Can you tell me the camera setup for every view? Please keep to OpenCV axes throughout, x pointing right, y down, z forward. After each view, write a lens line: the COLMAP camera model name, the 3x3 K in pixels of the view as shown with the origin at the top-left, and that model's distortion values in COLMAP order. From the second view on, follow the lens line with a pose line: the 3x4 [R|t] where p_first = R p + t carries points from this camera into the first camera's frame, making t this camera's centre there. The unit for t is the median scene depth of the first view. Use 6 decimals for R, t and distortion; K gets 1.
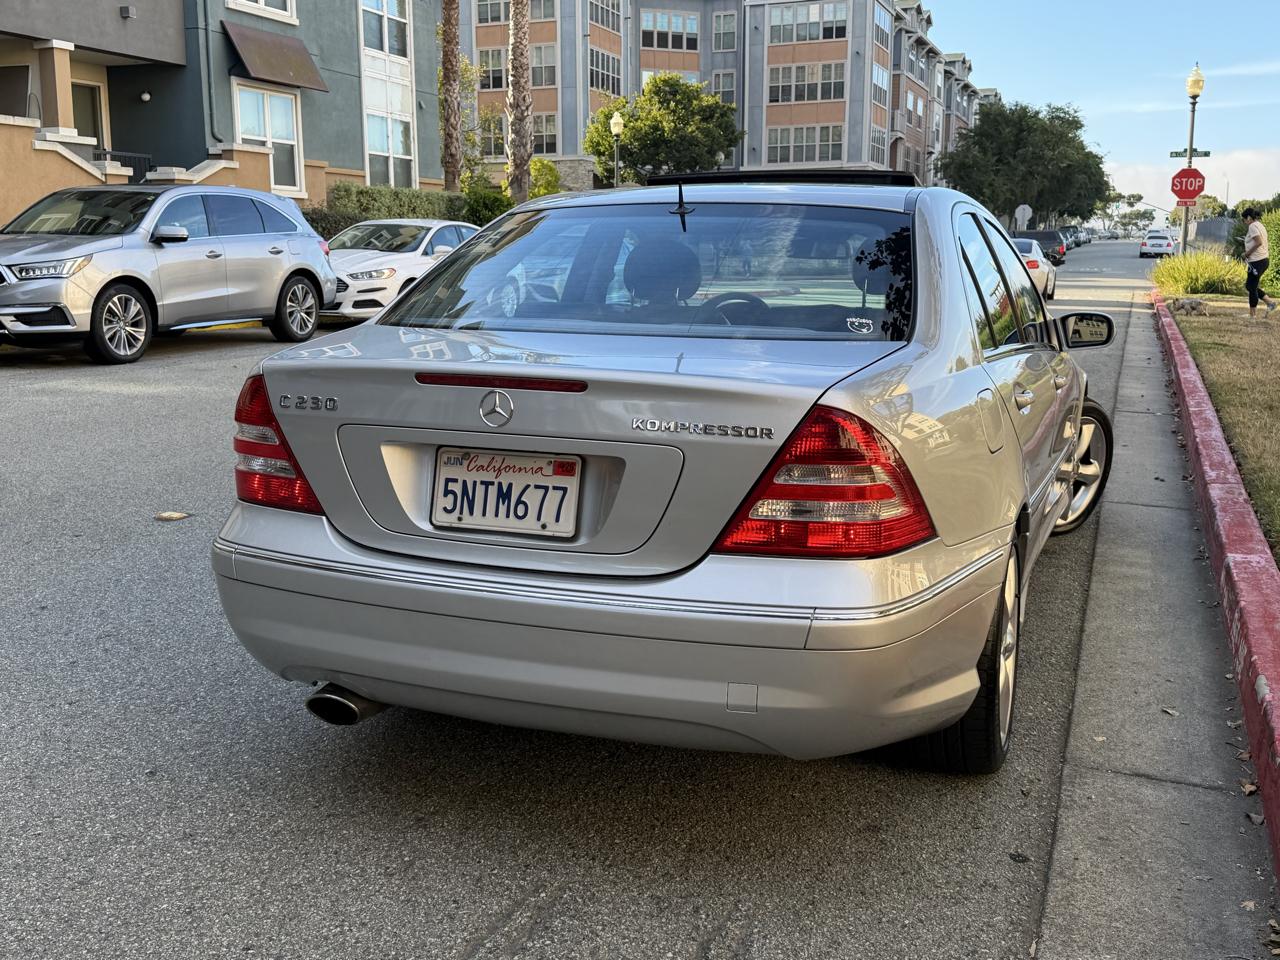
lens RADIAL K [[1350.2, 0, 632.7], [0, 1350.2, 470.7], [0, 0, 1]] dist [0.014802, 0.000000]
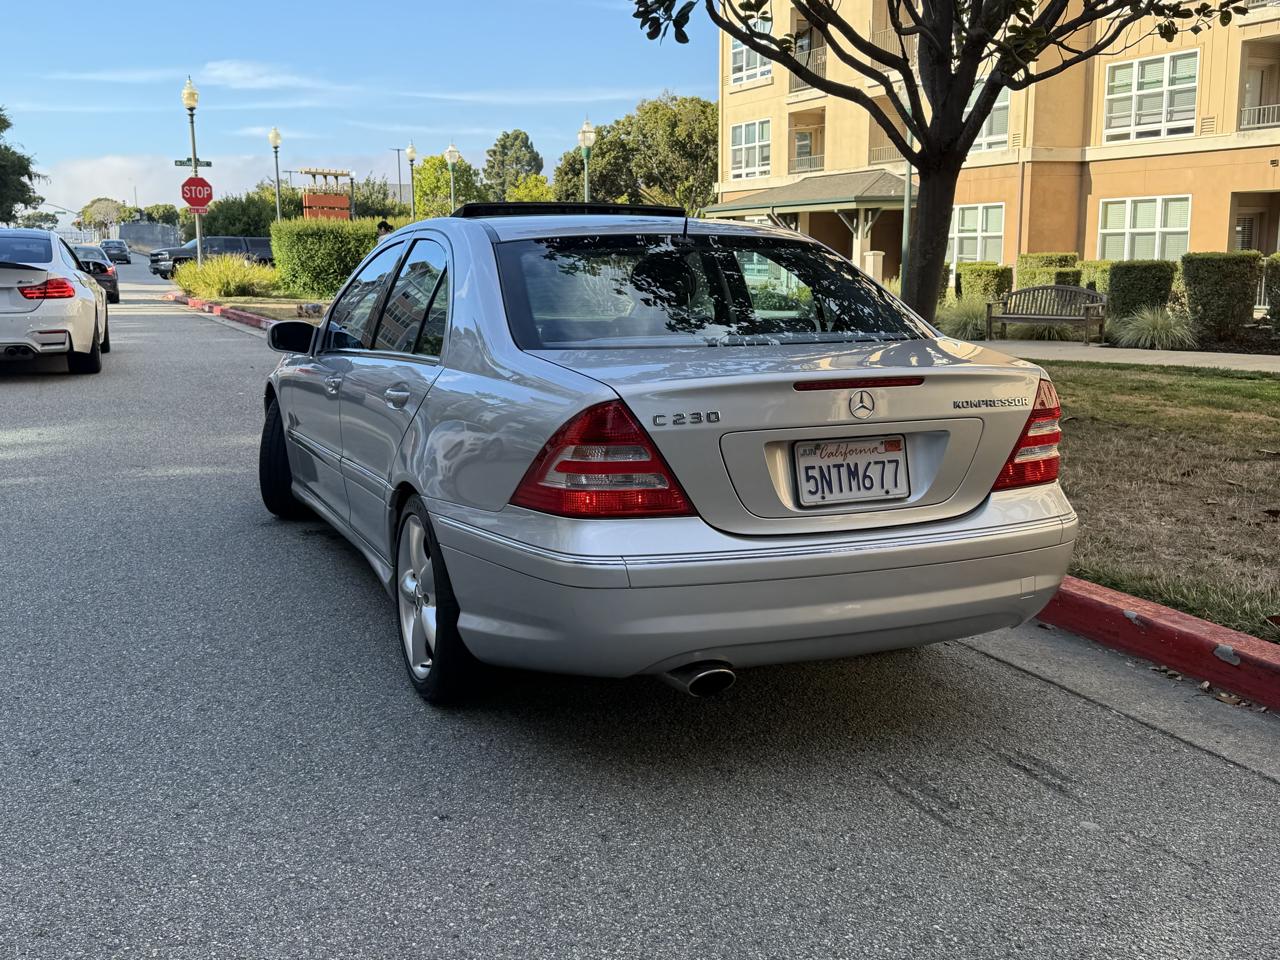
lens RADIAL K [[1350.2, 0, 641.0], [0, 1350.2, 487.4], [0, 0, 1]] dist [0.014802, 0.000000]
pose [[0.698561, -0.129743, 0.703690, -1.109239], [0.122233, 0.990607, 0.061301, -0.069528], [-0.705033, 0.043192, 0.707858, 0.240217]]
